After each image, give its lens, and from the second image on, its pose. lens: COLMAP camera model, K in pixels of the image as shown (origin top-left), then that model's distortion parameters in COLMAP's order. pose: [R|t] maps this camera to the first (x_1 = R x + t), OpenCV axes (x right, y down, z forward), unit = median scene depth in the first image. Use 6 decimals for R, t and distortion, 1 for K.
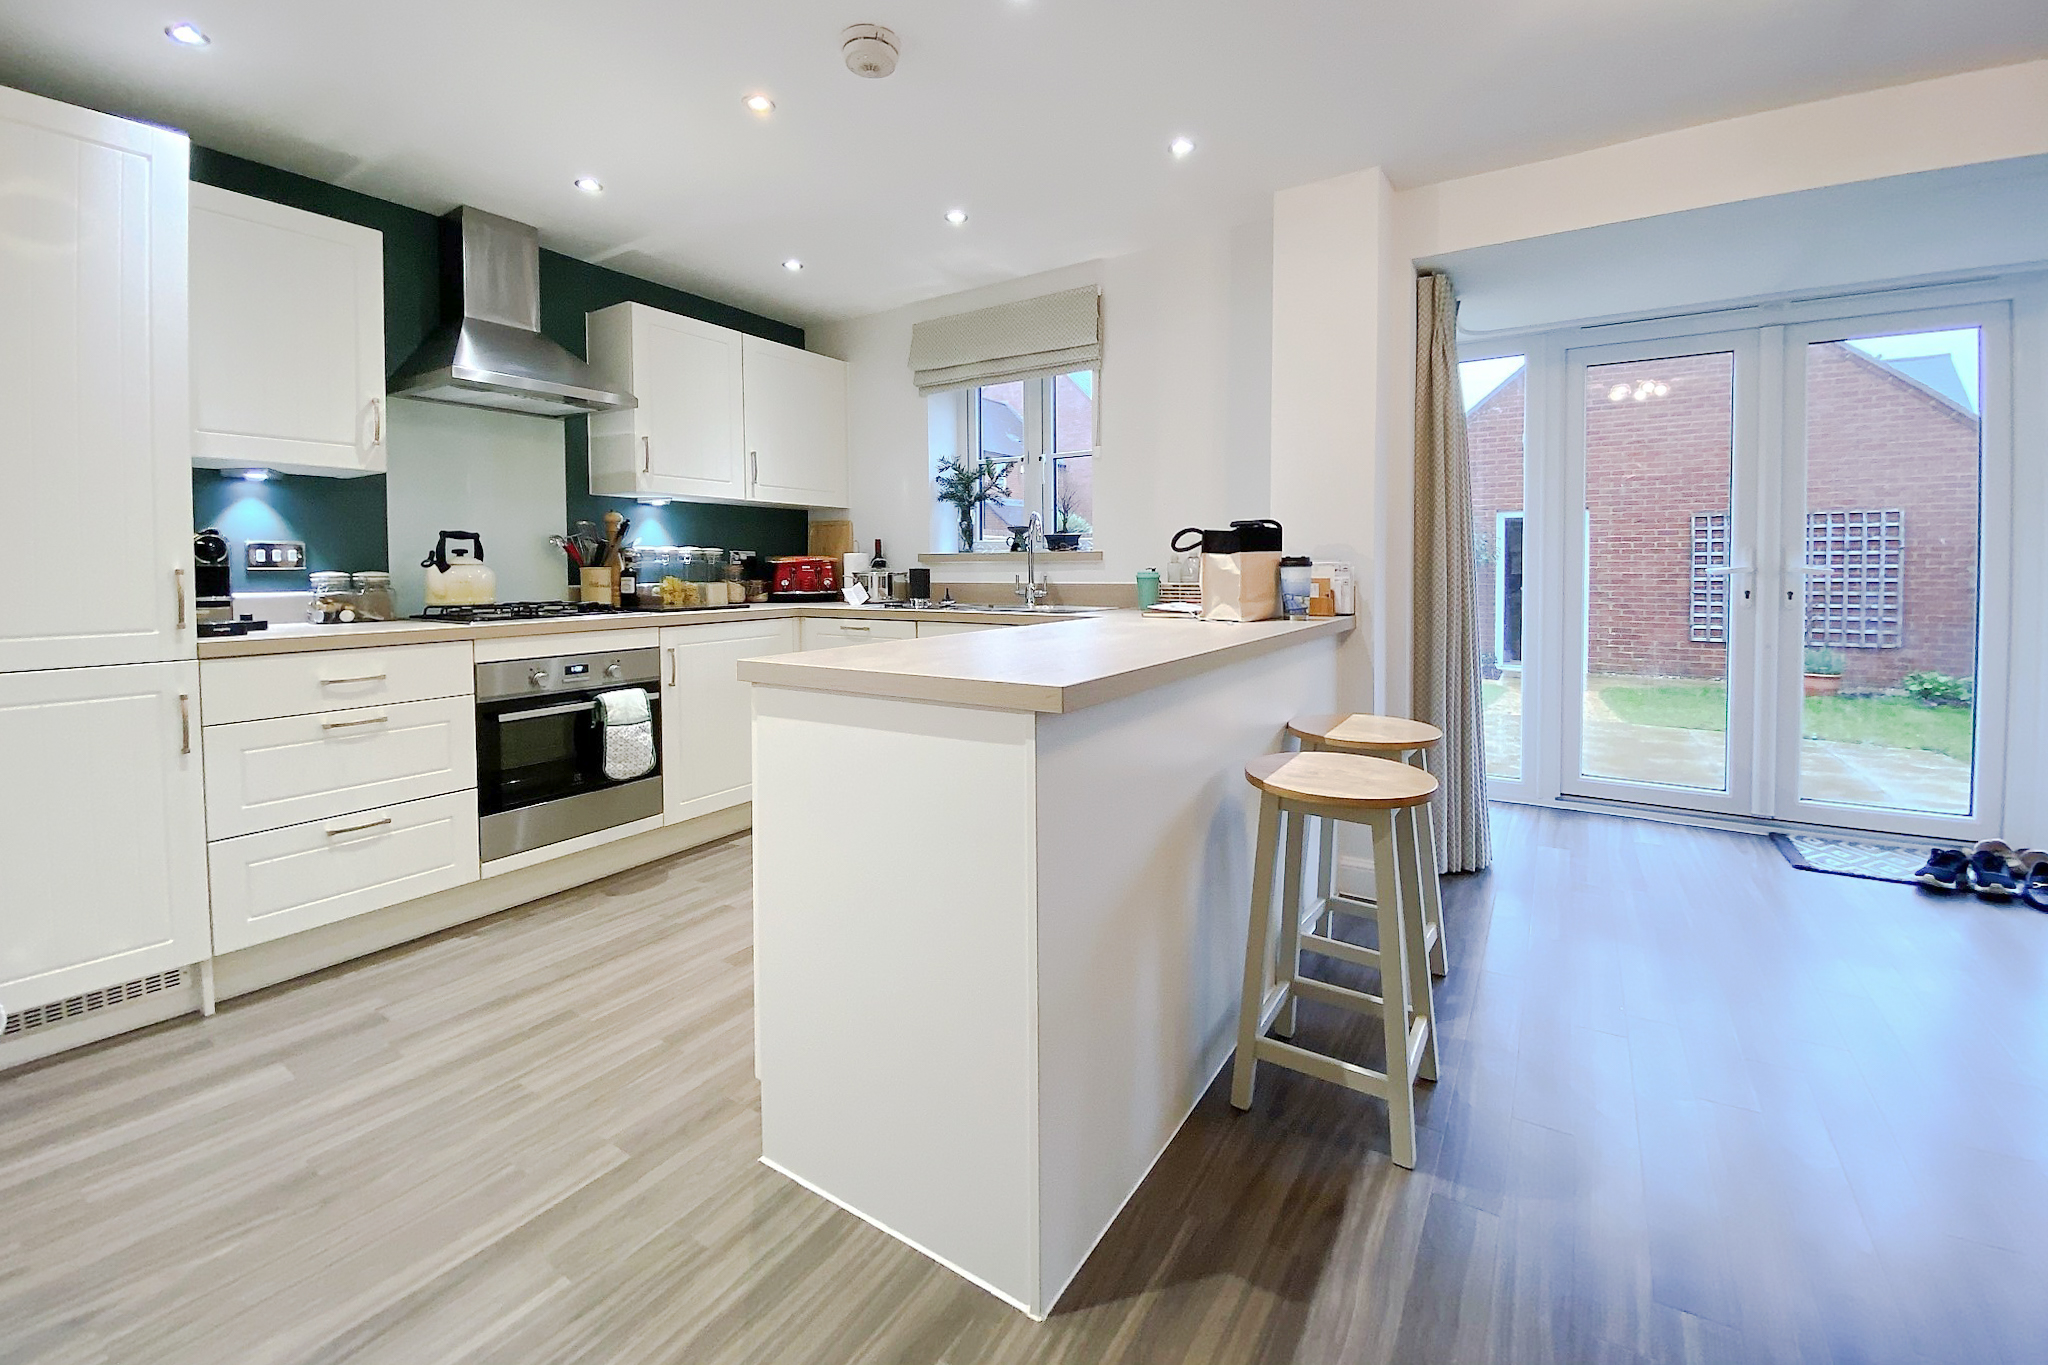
lens RADIAL K [[823.6, 0, 1018.7], [0, 823.6, 586.2], [0, 0, 1]] dist [-0.012975, -0.000328]
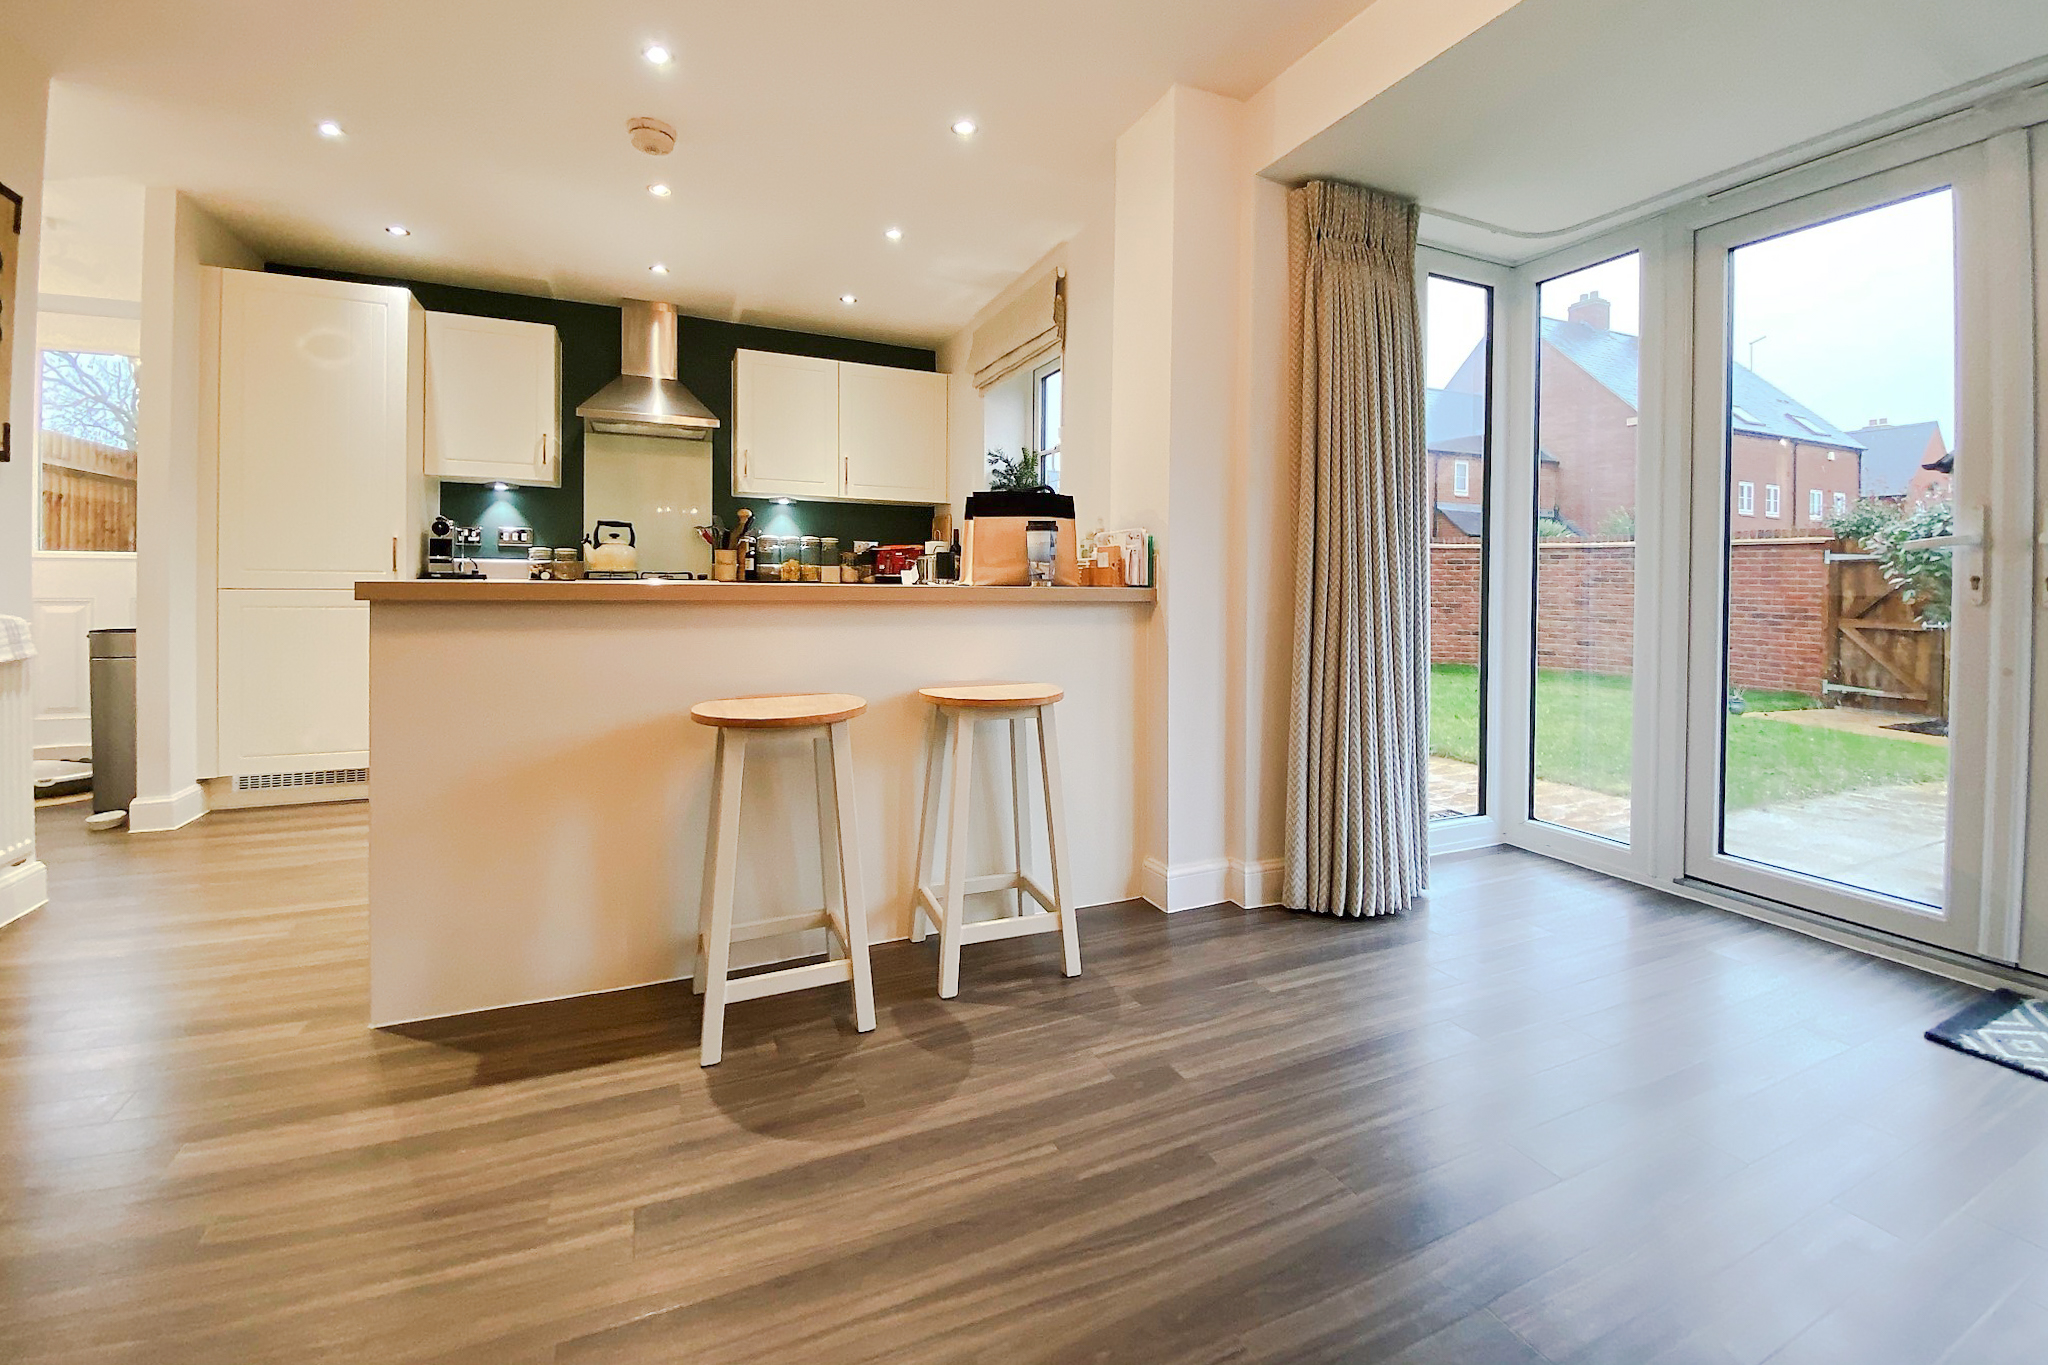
lens RADIAL K [[803.1, 0, 1000.6], [0, 803.1, 592.6], [0, 0, 1]] dist [0.000381, -0.000034]
pose [[0.846231, 0.020335, -0.532429, 0.573712], [-0.027579, 0.999604, -0.005655, 0.042208], [0.532103, 0.019469, 0.846456, 0.132864]]
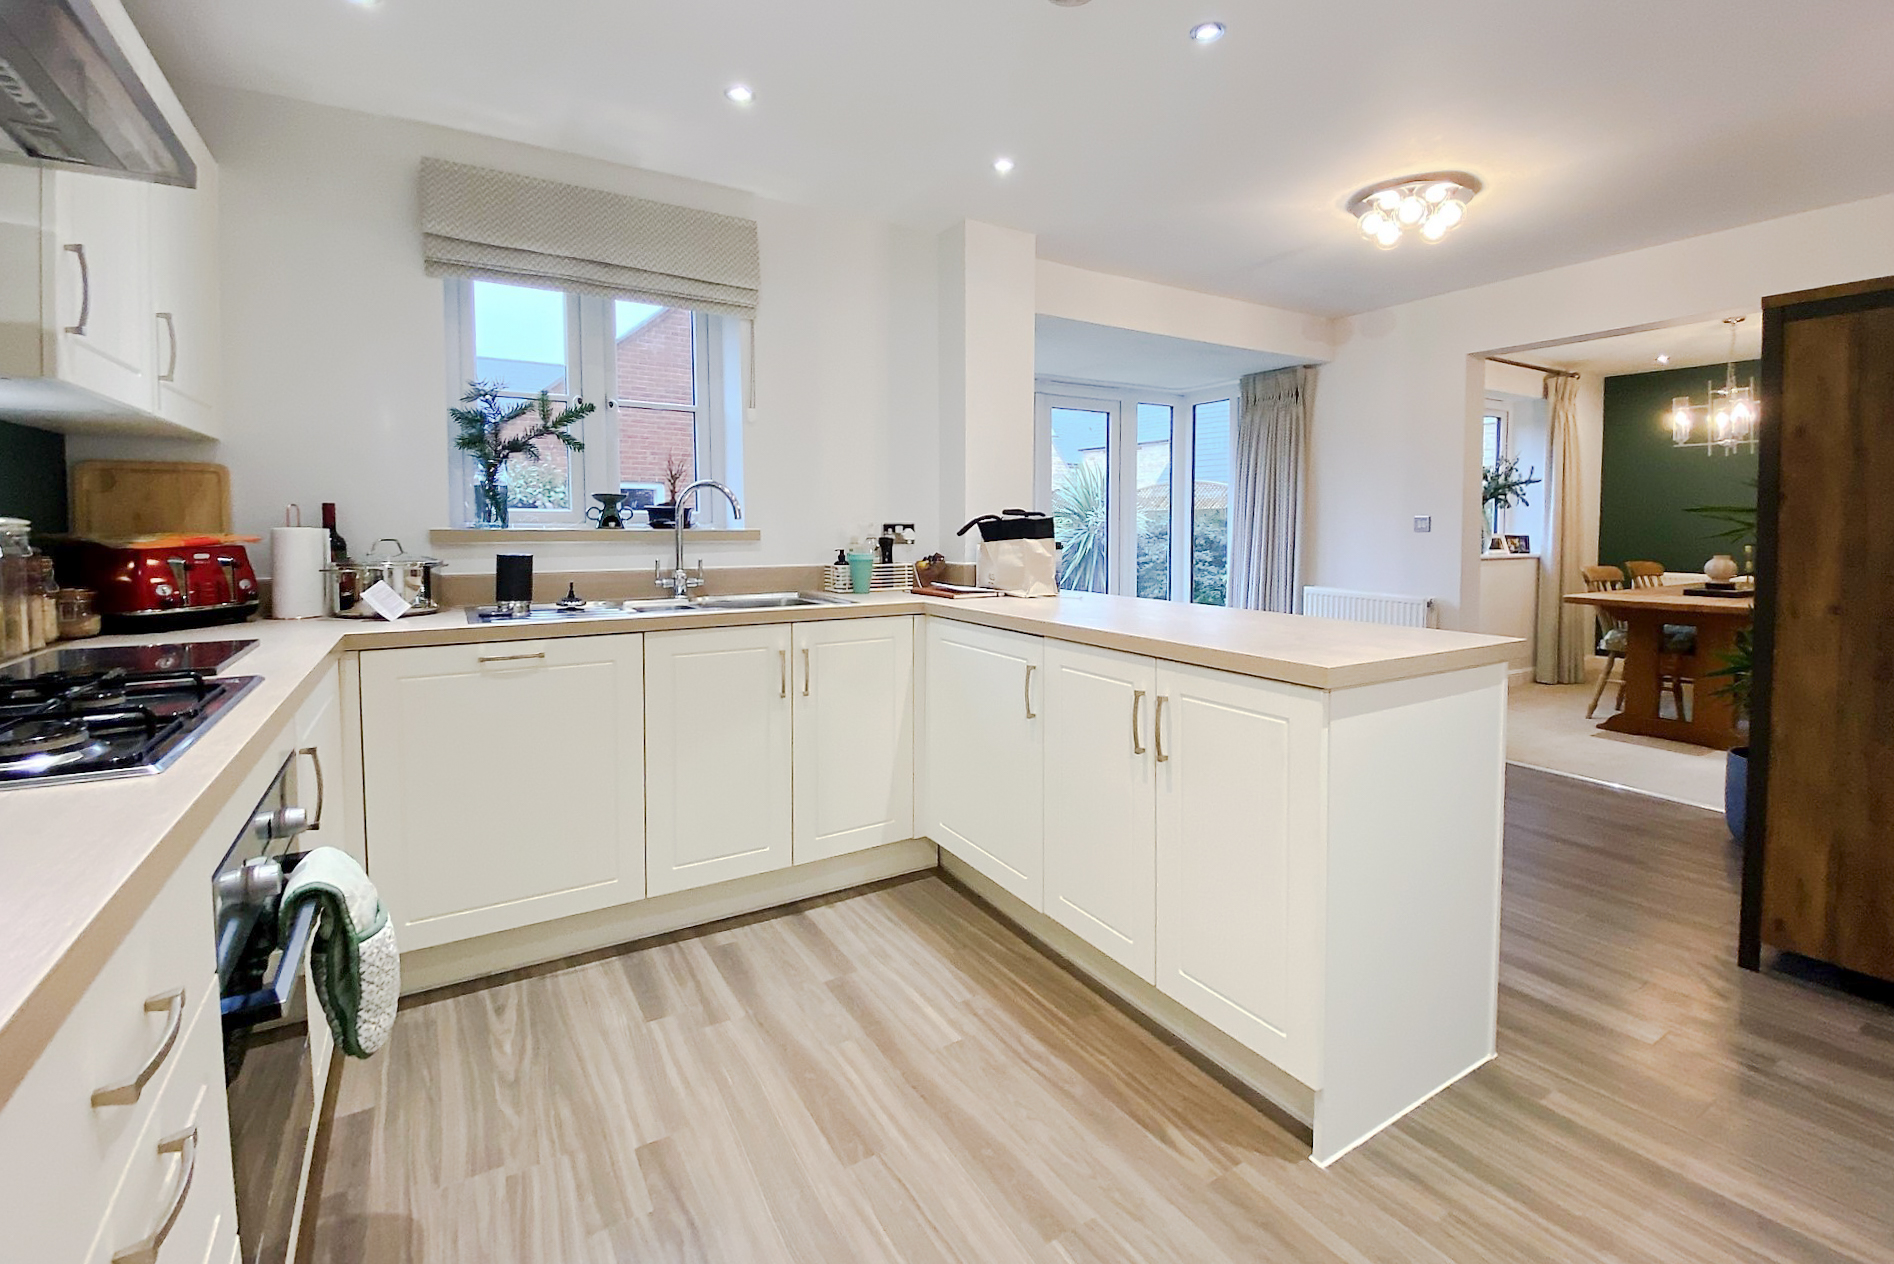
lens RADIAL K [[849.1, 0, 943.6], [0, 849.1, 573.0], [0, 0, 1]] dist [-0.018956, -0.000412]
pose [[0.425108, -0.045502, 0.903998, -0.638822], [0.017454, 0.998962, 0.042073, -0.031937], [-0.904974, -0.002107, 0.425461, 0.450645]]
